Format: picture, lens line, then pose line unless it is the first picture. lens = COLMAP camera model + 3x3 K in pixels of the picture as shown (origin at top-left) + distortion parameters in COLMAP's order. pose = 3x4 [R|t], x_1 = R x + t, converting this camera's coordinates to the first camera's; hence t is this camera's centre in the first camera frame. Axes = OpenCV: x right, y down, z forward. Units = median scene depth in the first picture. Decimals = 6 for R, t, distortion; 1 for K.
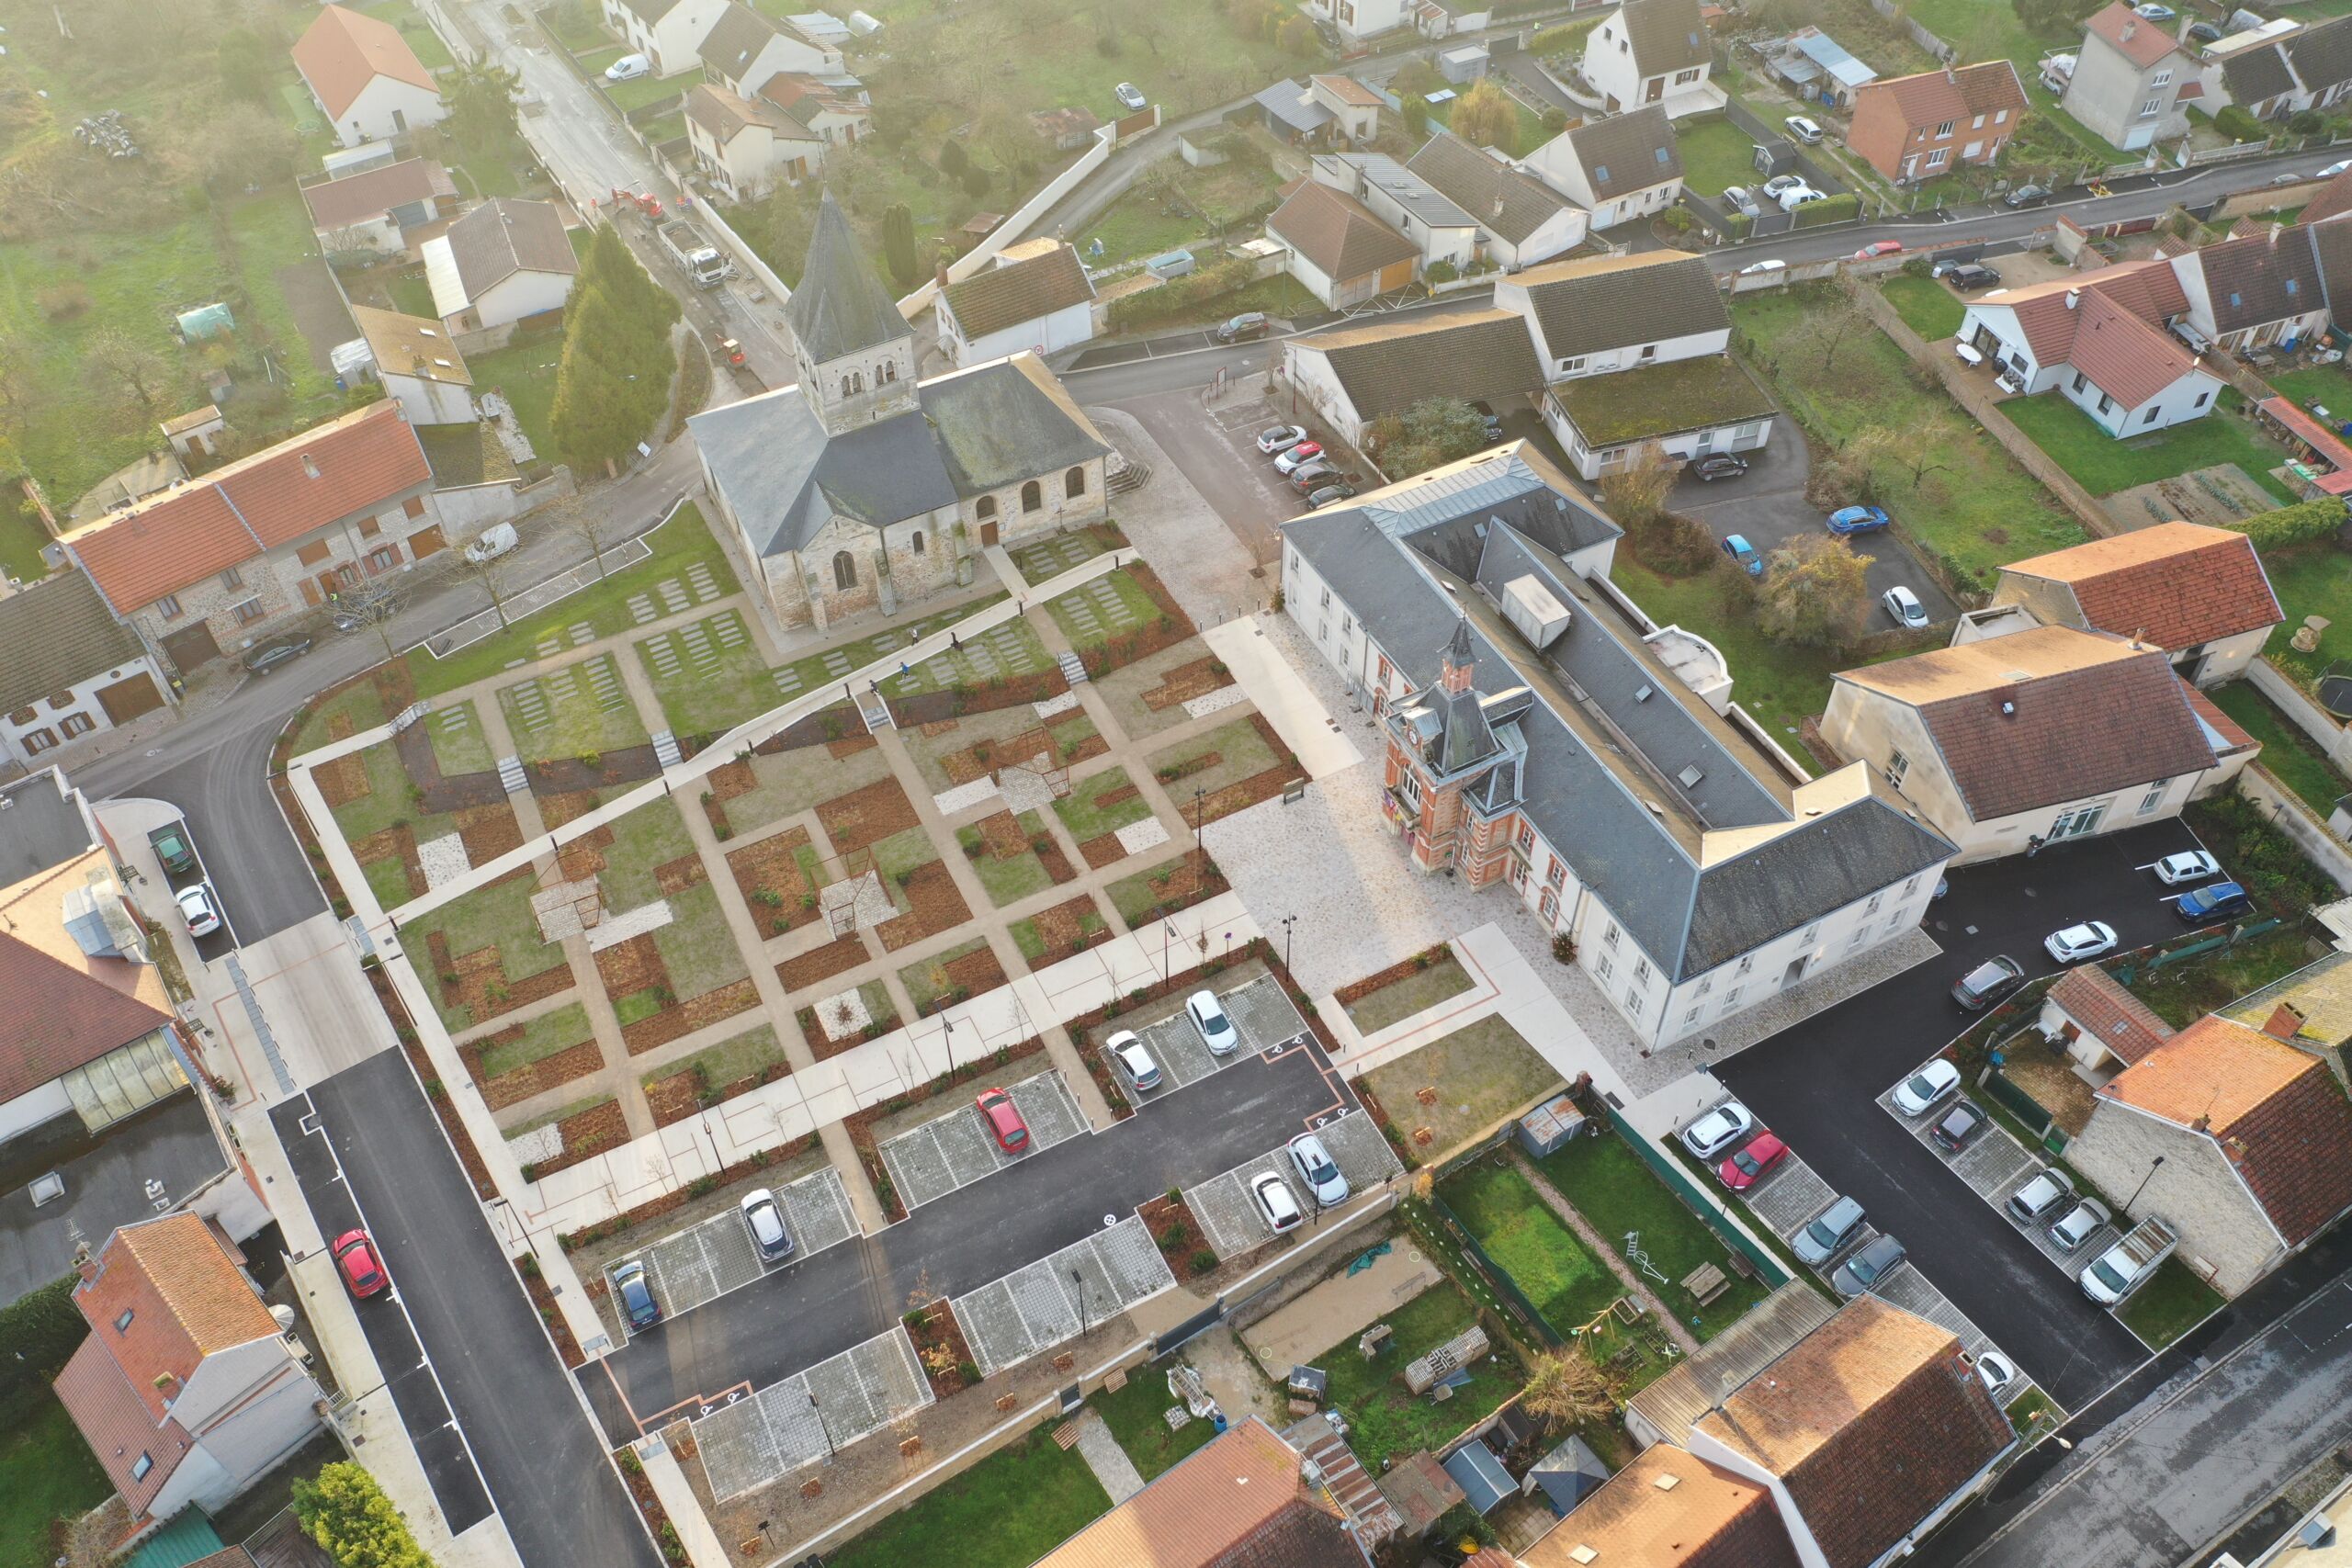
lens RADIAL K [[1843.0, 0, 1176.0], [0, 1843.0, 784.0], [0, 0, 1]] dist [-0.015911, 0.002320]
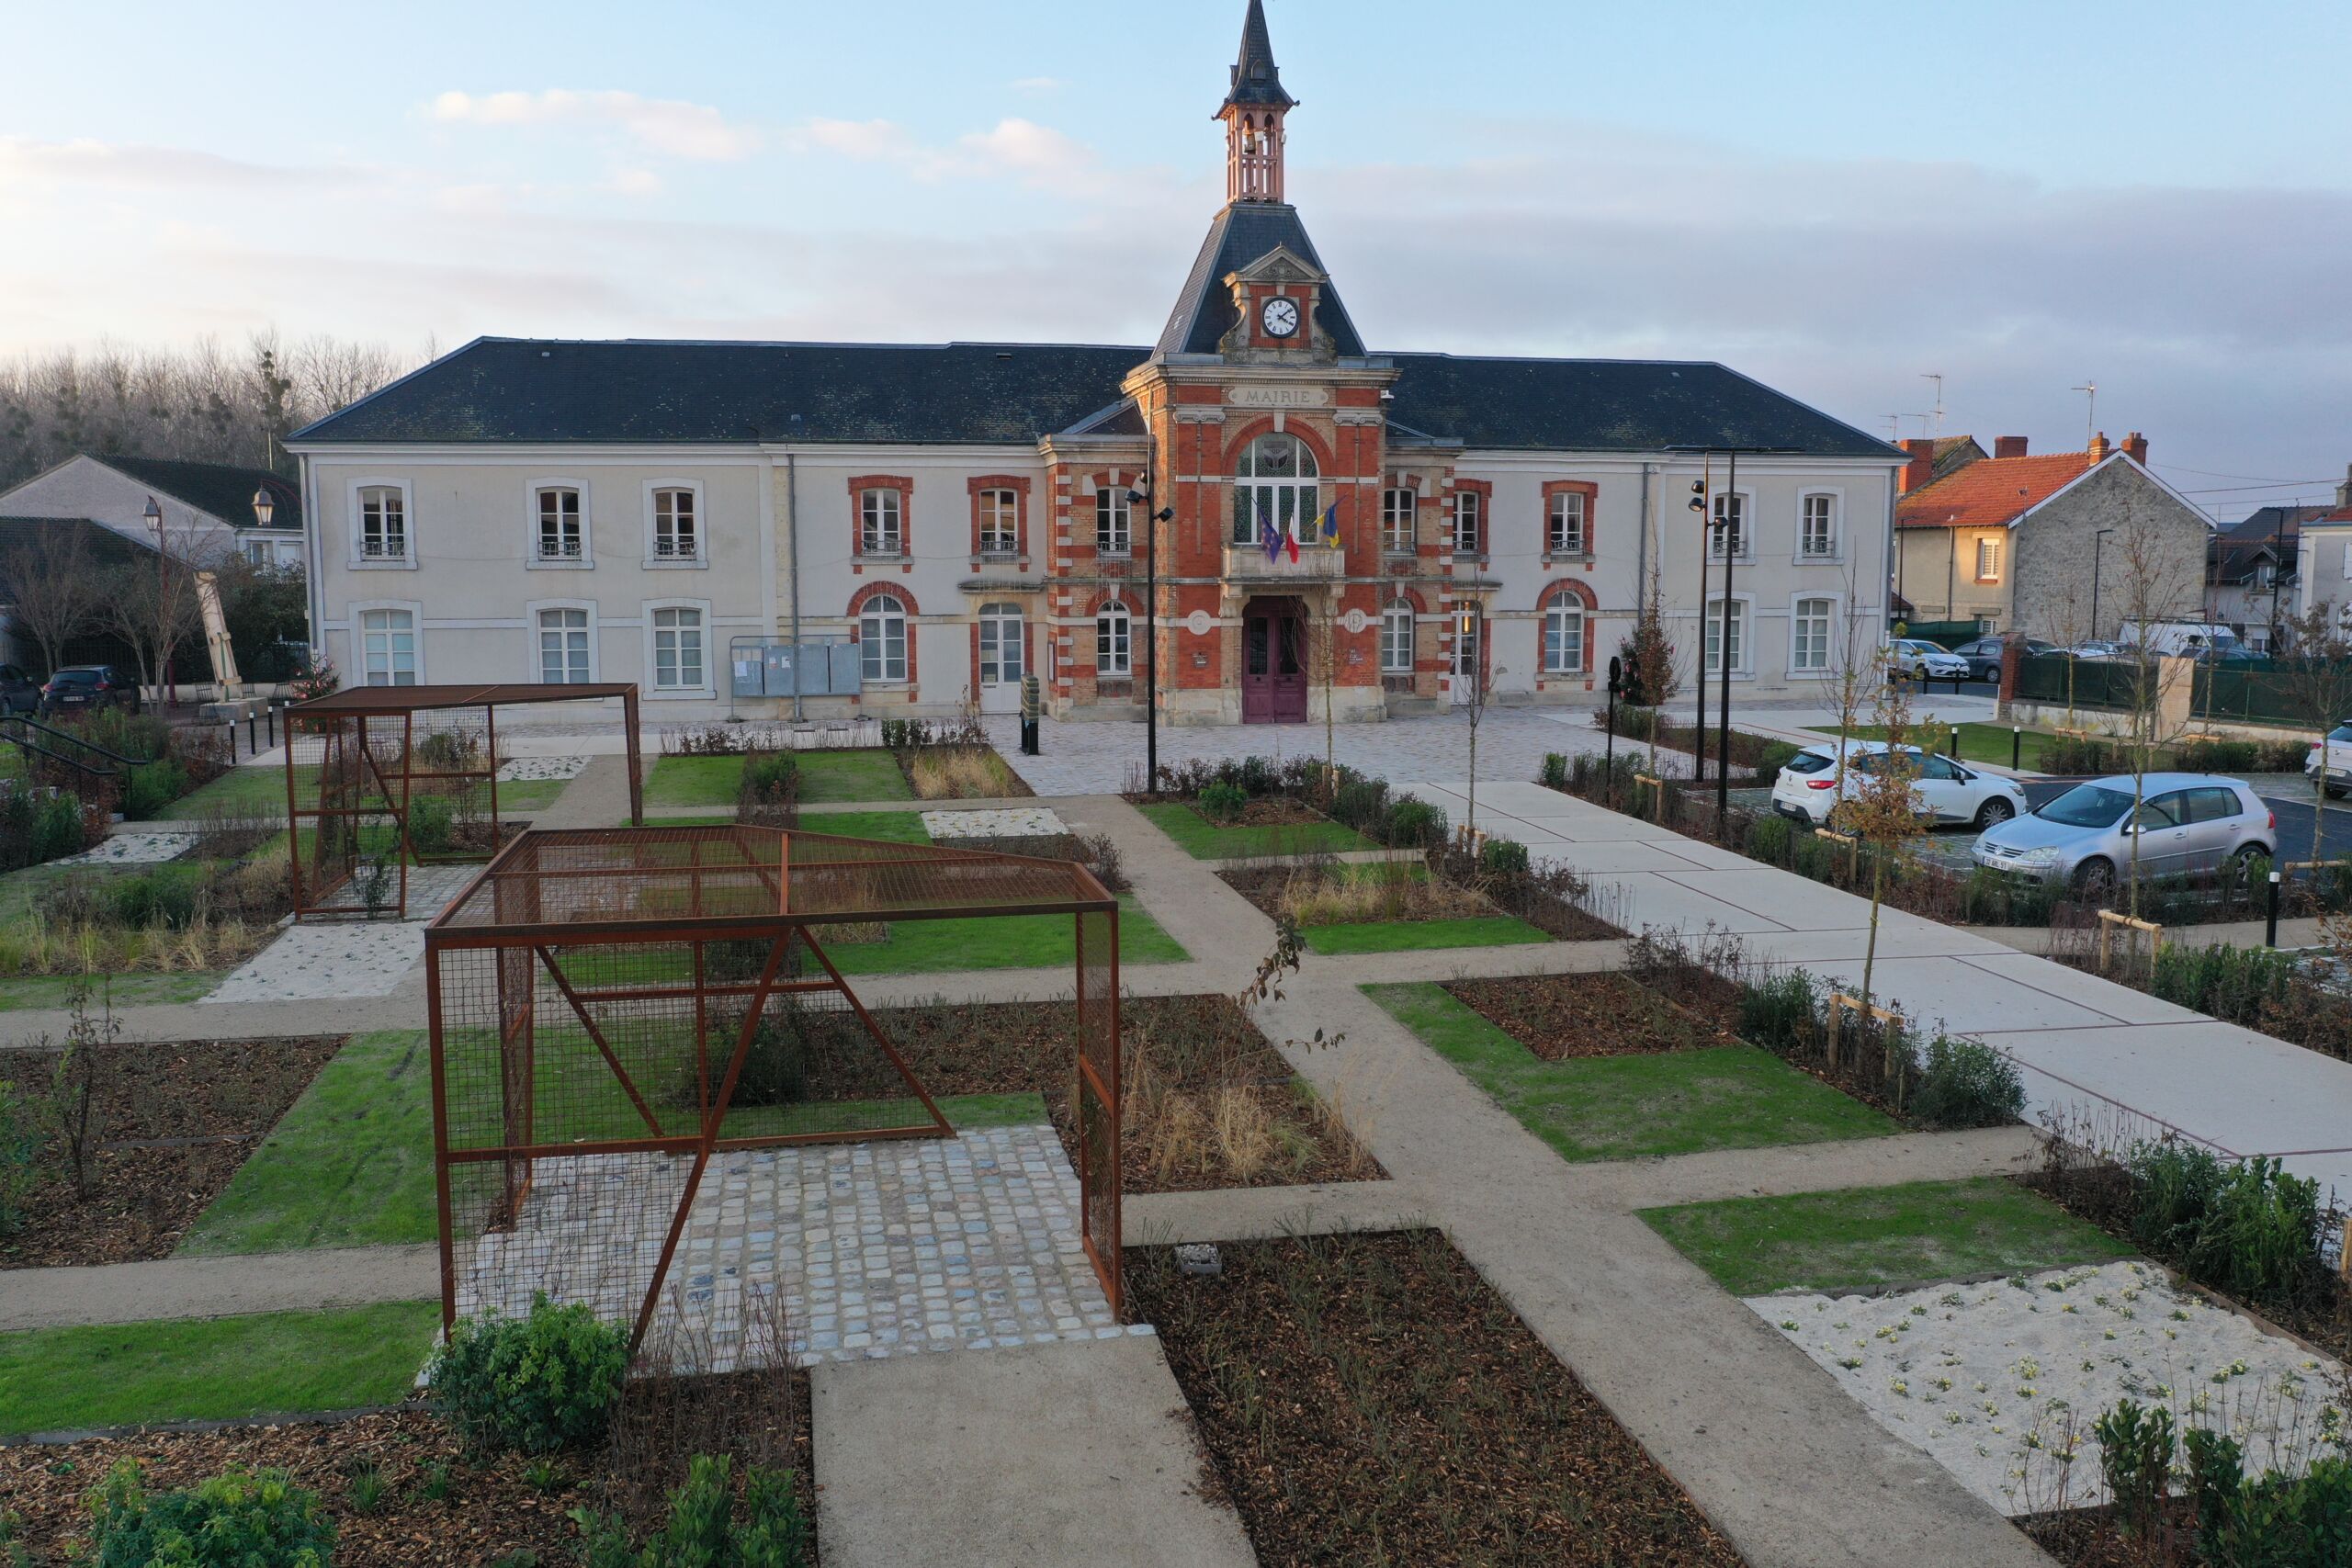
lens RADIAL K [[1843.0, 0, 1176.0], [0, 1843.0, 784.0], [0, 0, 1]] dist [-0.015911, 0.002320]
pose [[0.260831, -0.089185, 0.961256, -0.282638], [0.710361, 0.691999, -0.128549, 0.079584], [-0.653723, 0.716368, 0.243849, 0.970468]]
